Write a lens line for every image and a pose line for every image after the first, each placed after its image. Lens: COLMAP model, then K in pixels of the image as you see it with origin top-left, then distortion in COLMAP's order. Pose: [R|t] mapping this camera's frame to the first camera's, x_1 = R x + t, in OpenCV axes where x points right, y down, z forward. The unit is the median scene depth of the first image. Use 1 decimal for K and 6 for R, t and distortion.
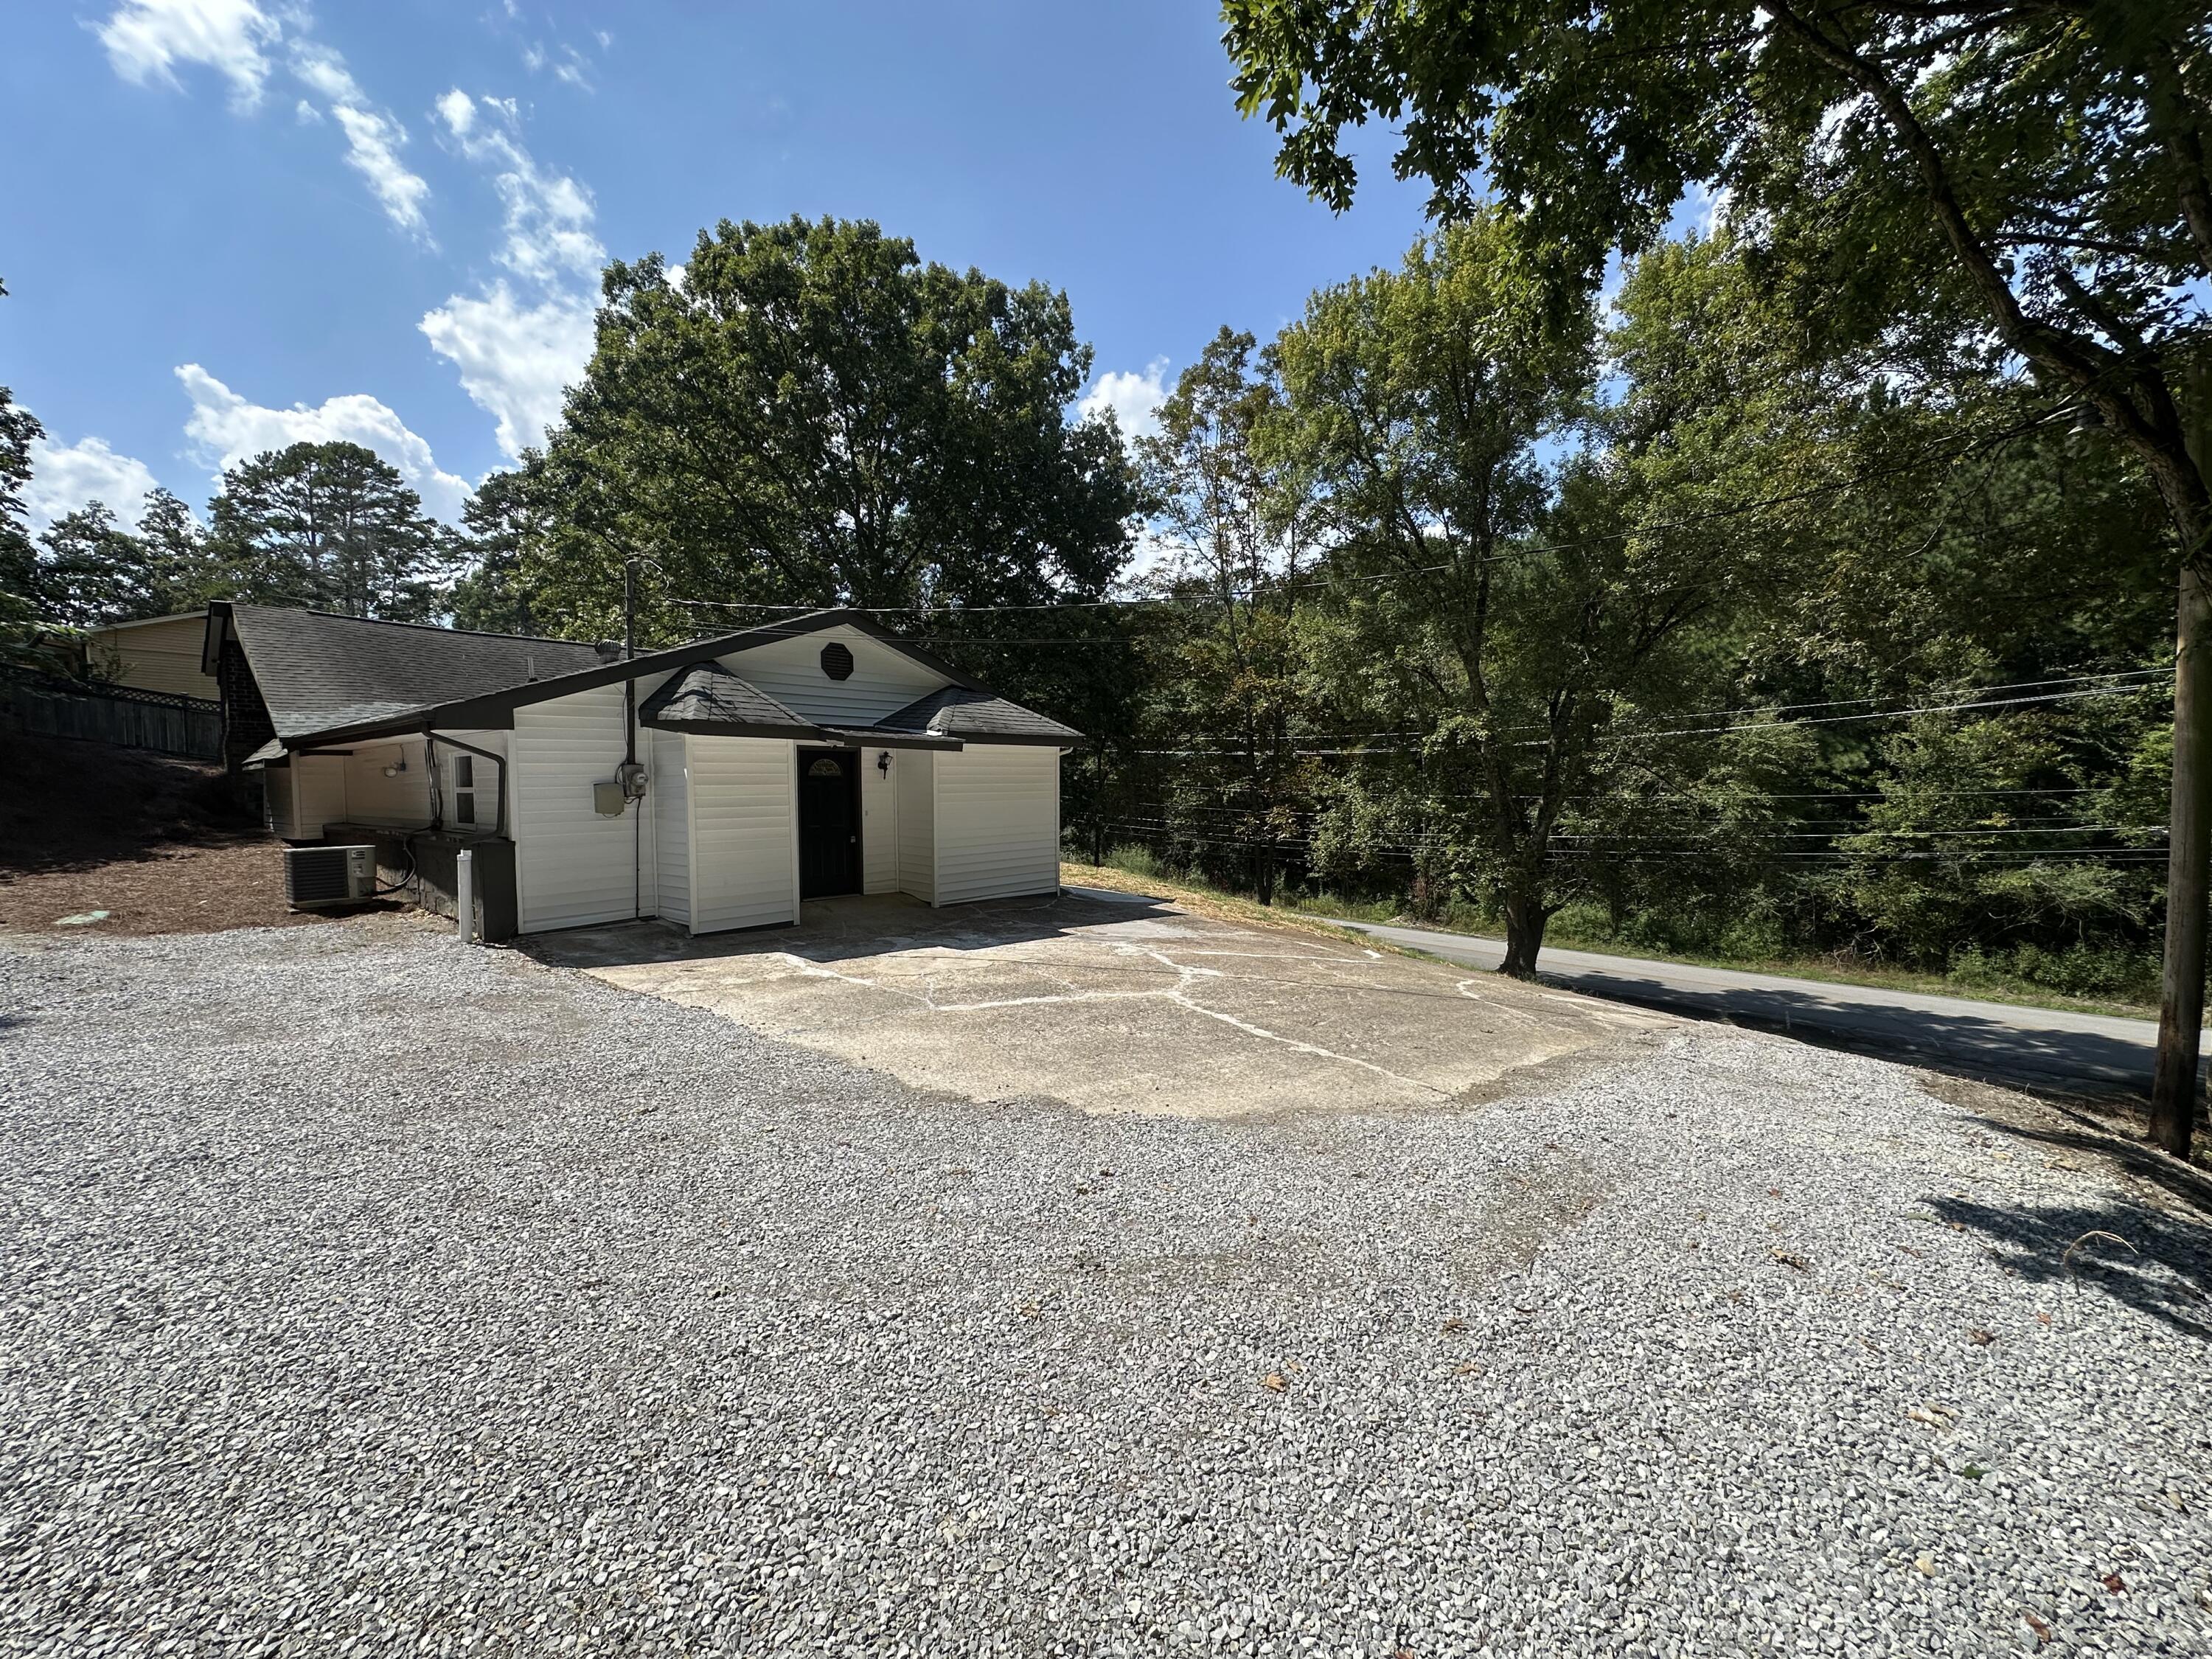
lens RADIAL K [[884.7, 0, 1103.9], [0, 884.7, 828.3], [0, 0, 1]] dist [-0.008980, -0.000009]
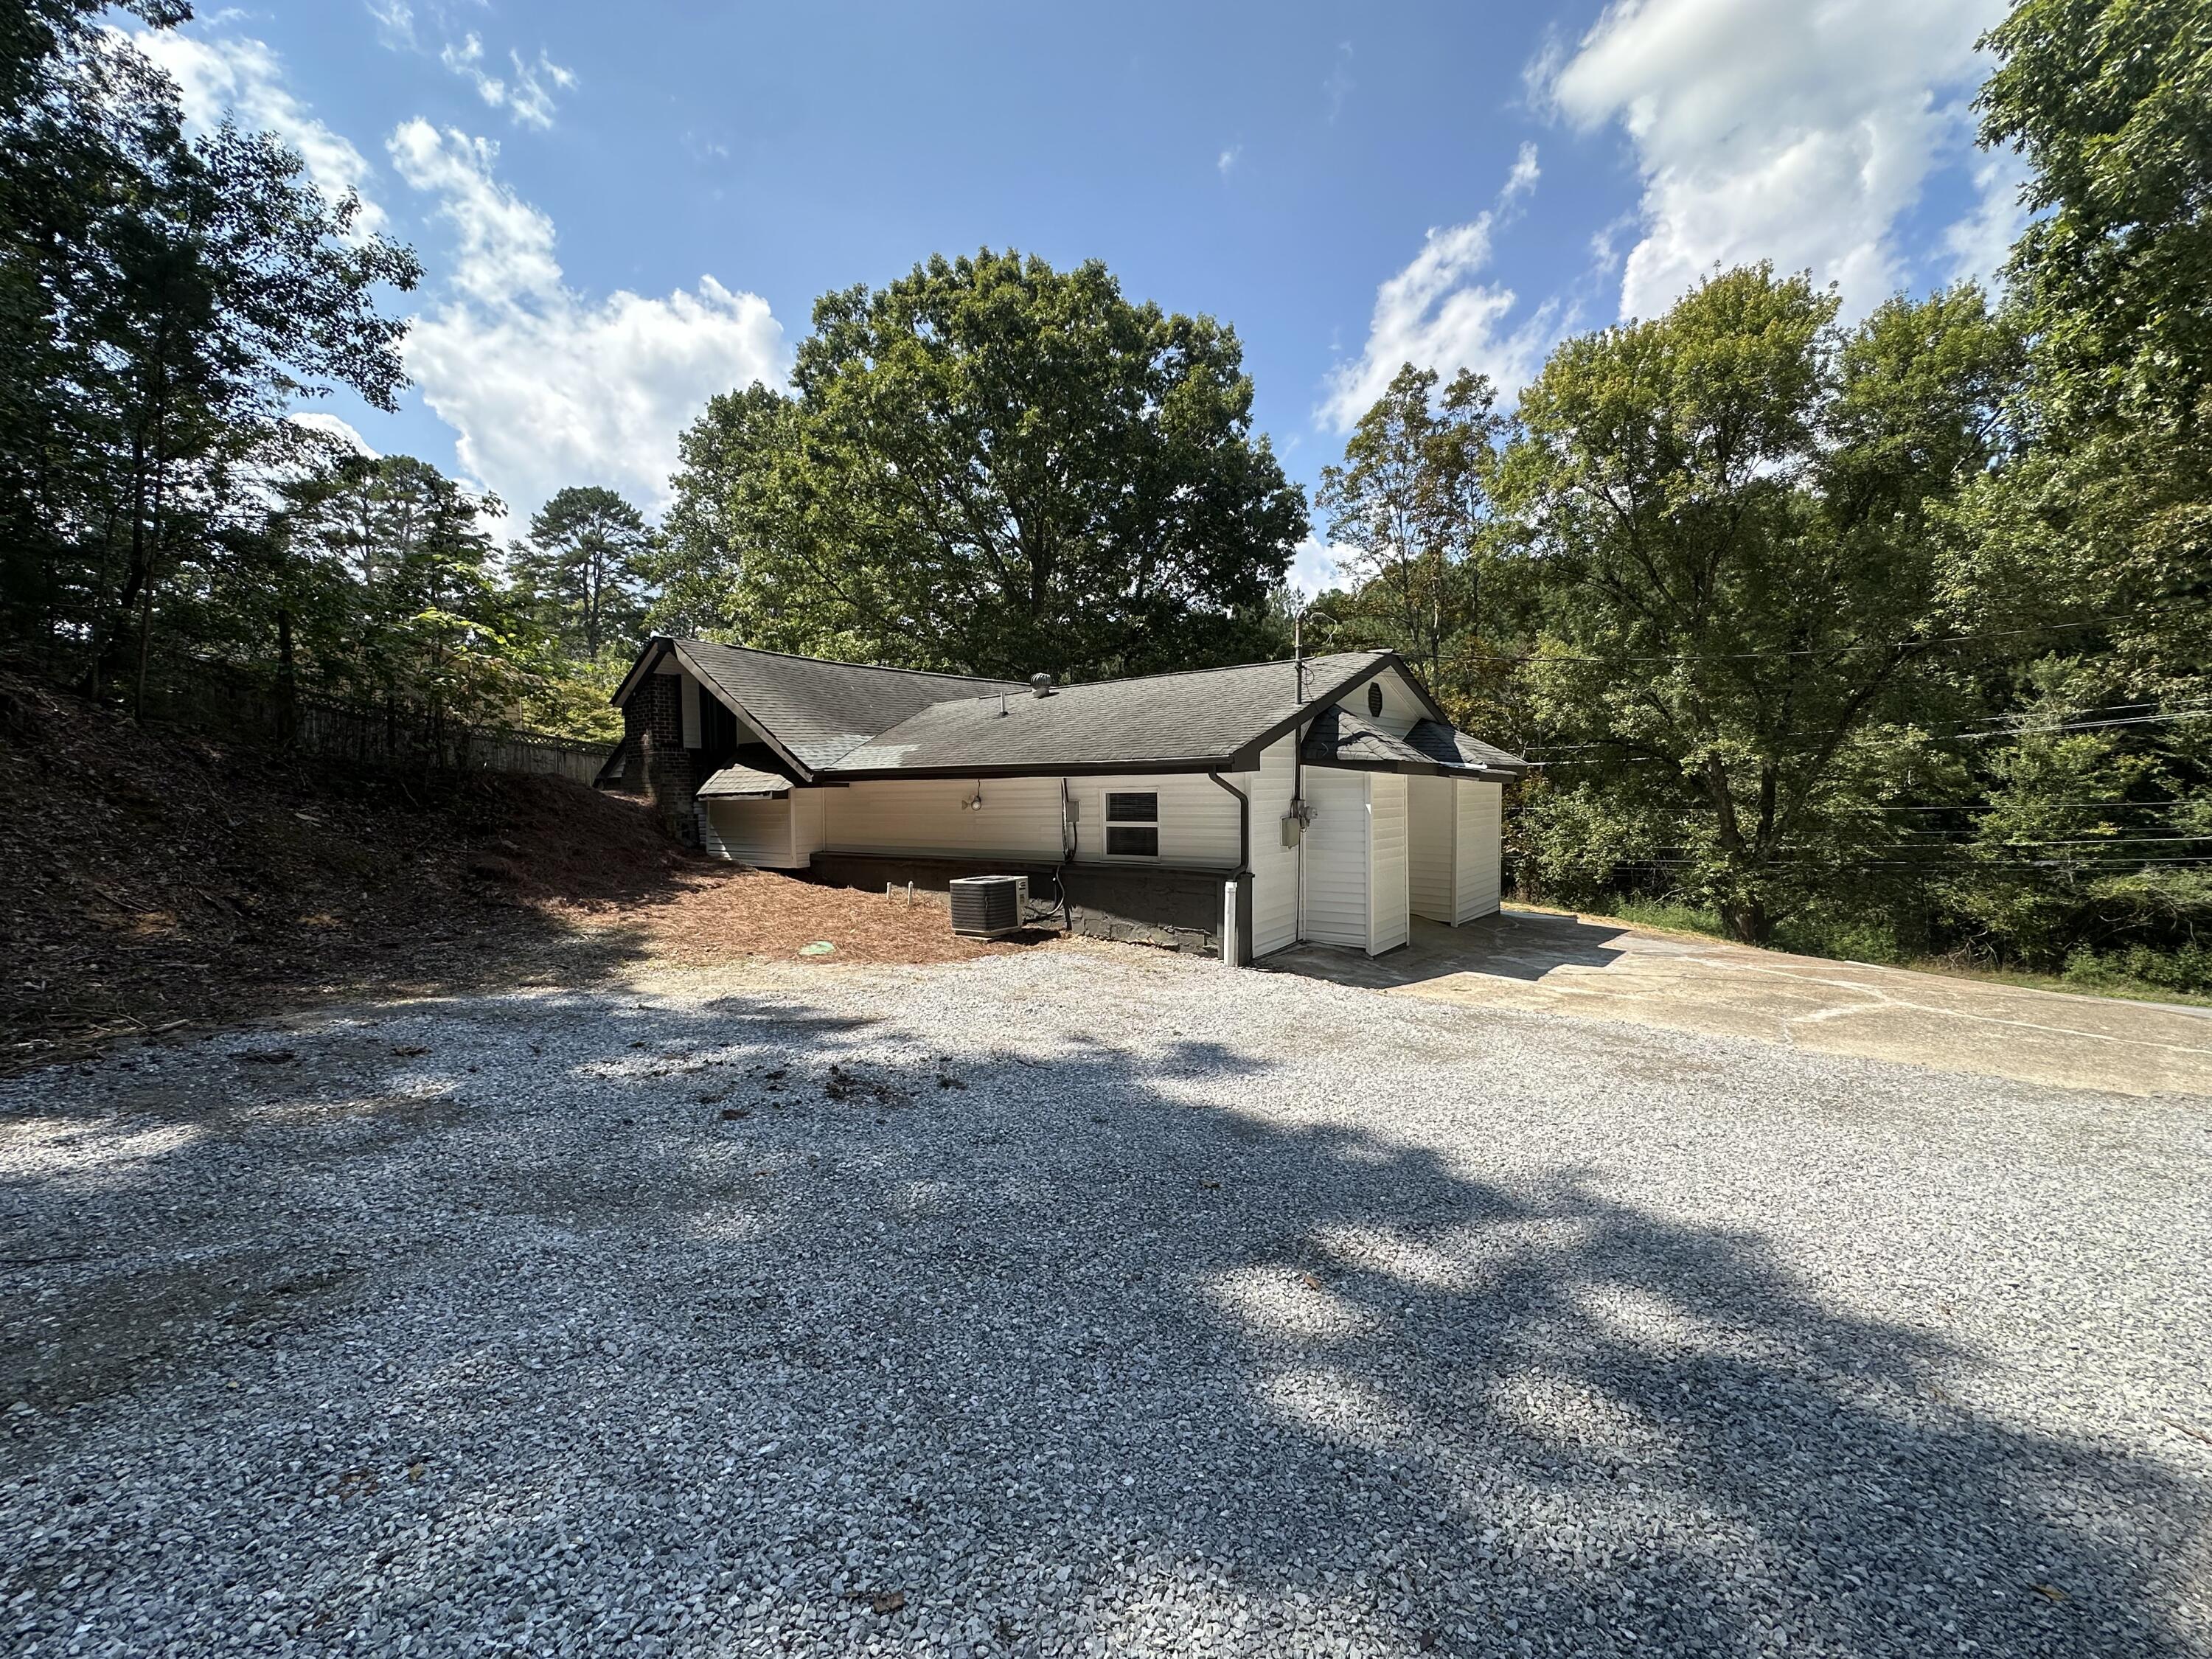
lens RADIAL K [[884.7, 0, 1104.7], [0, 884.7, 831.0], [0, 0, 1]] dist [-0.008980, -0.000009]
pose [[0.999310, -0.007495, 0.036367, -0.242938], [0.007806, 0.999934, -0.008425, -0.008165], [-0.036301, 0.008703, 0.999303, -0.022892]]
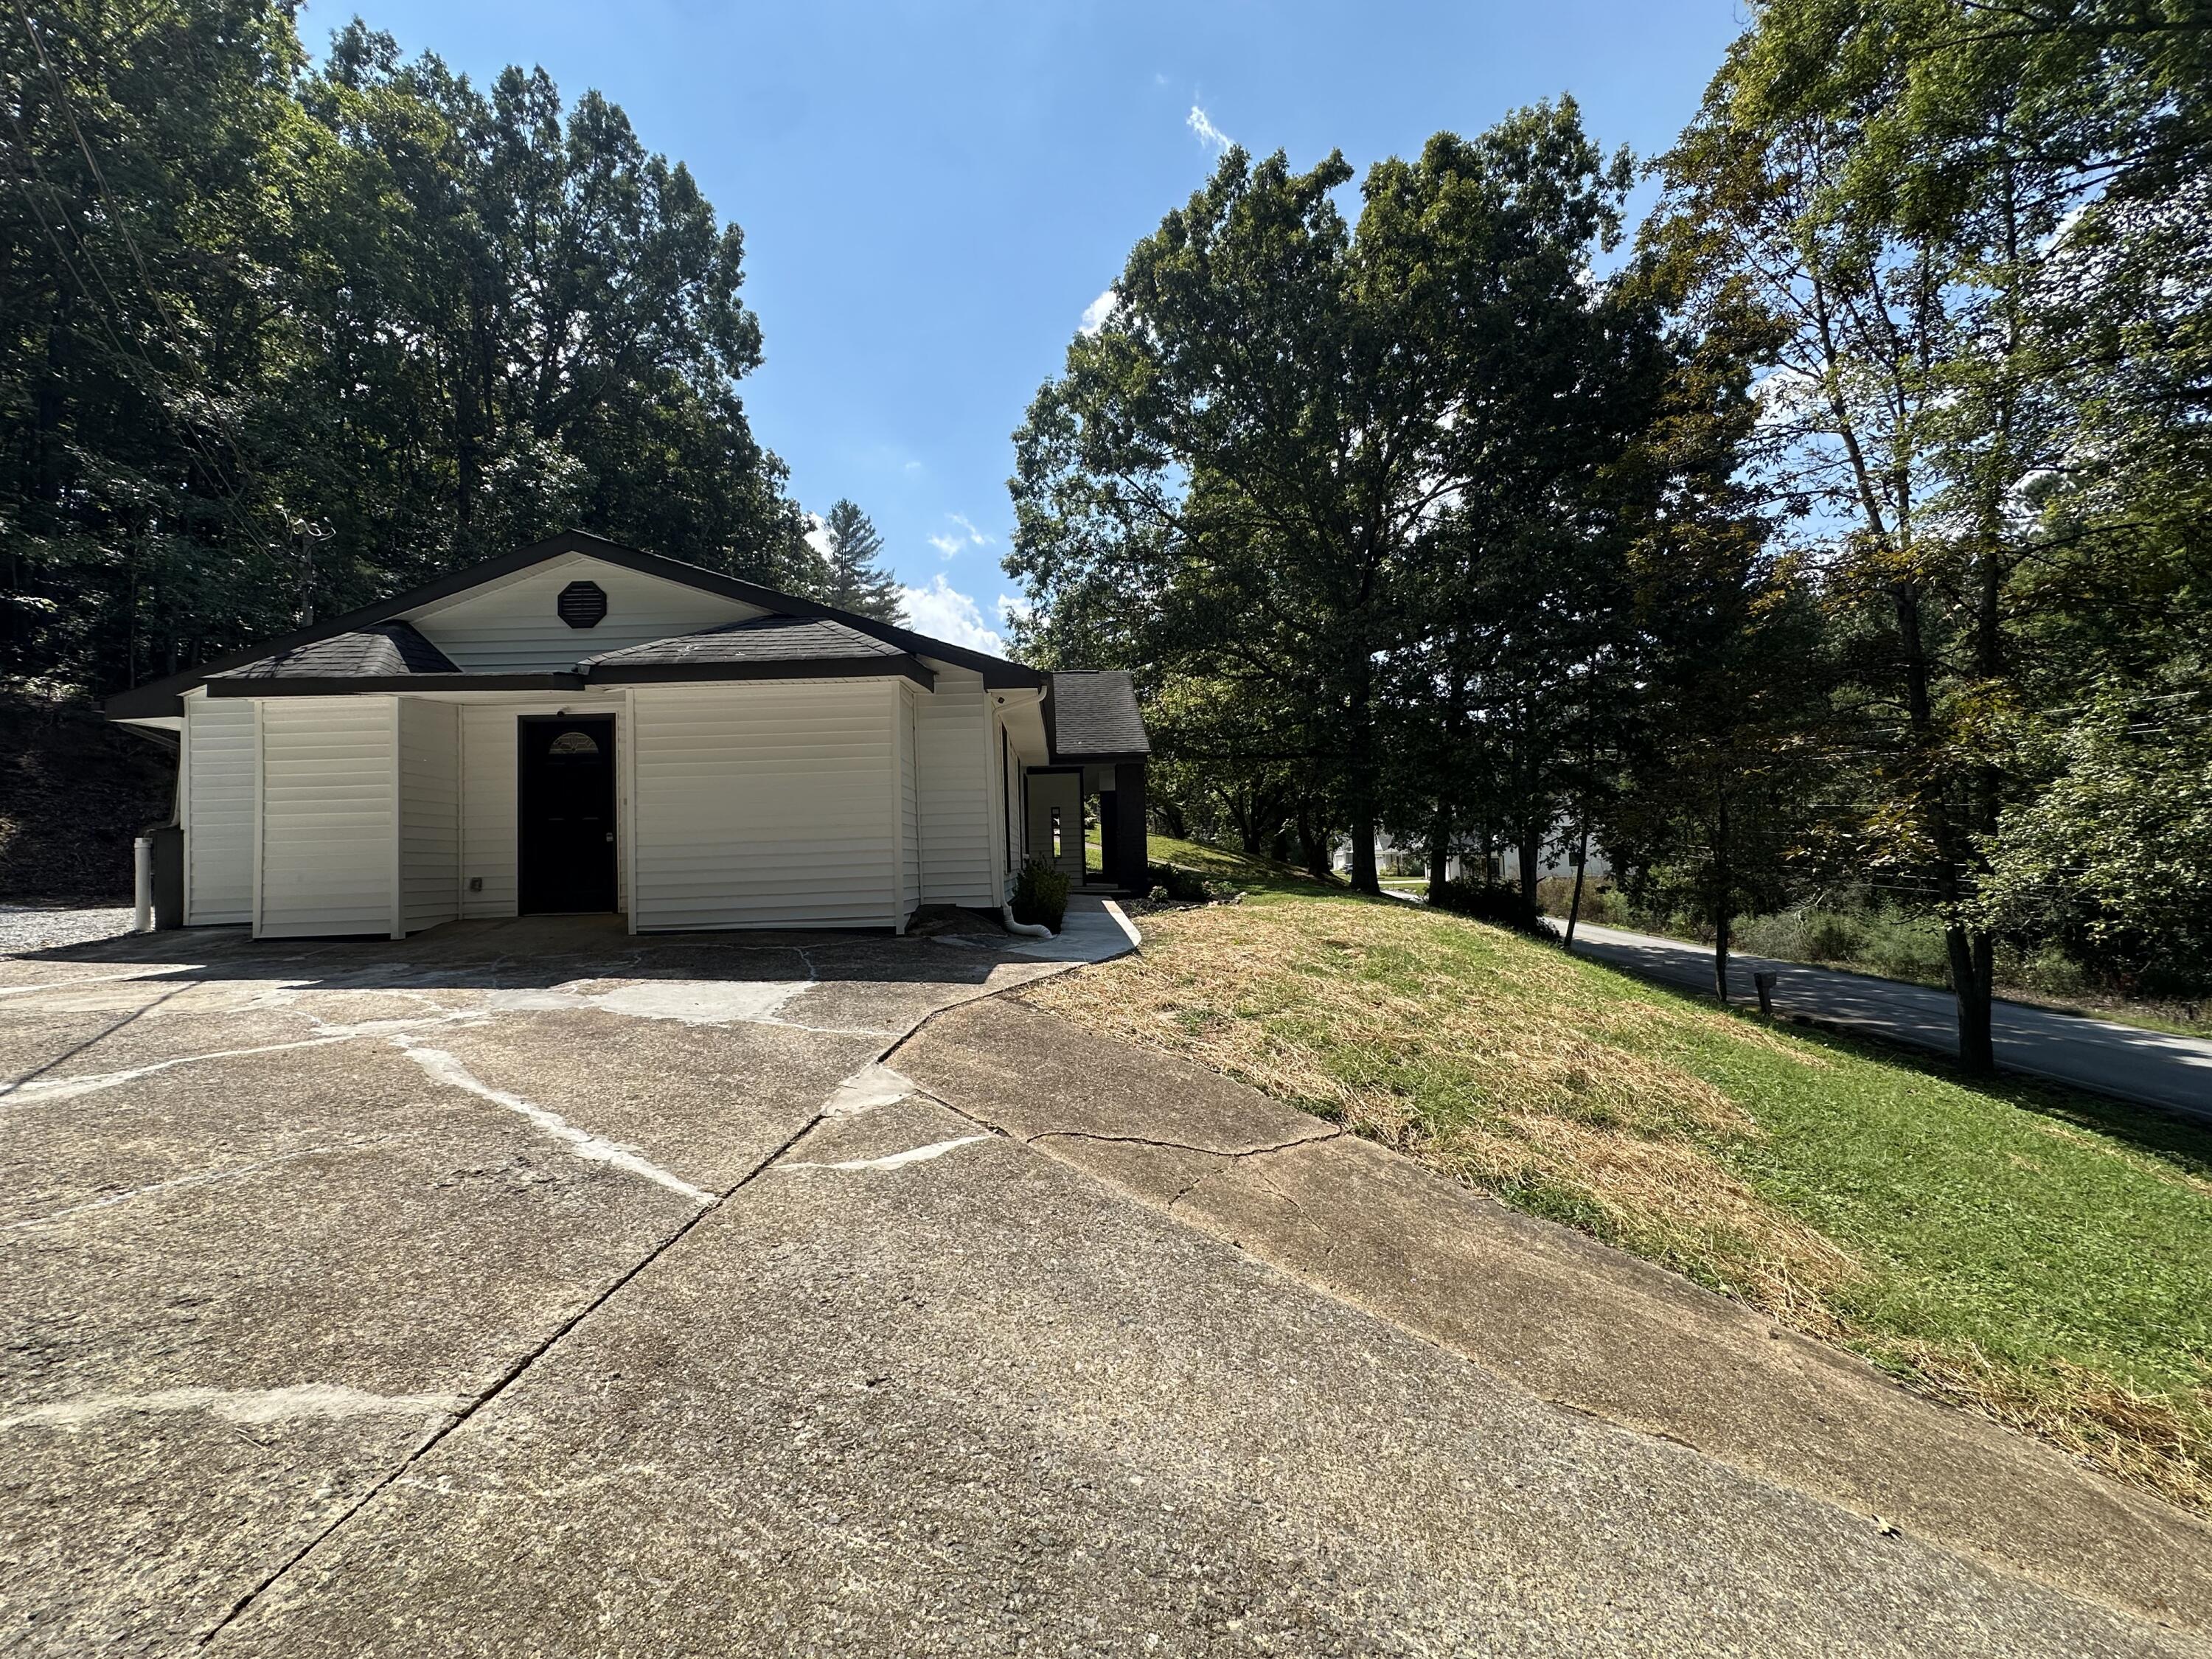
lens RADIAL K [[884.7, 0, 1103.4], [0, 884.7, 827.3], [0, 0, 1]] dist [-0.008980, -0.000009]
pose [[0.663004, -0.047357, -0.747116, 0.199846], [-0.010235, 0.997330, -0.072300, 0.019266], [0.748546, 0.055581, 0.660749, 0.303035]]
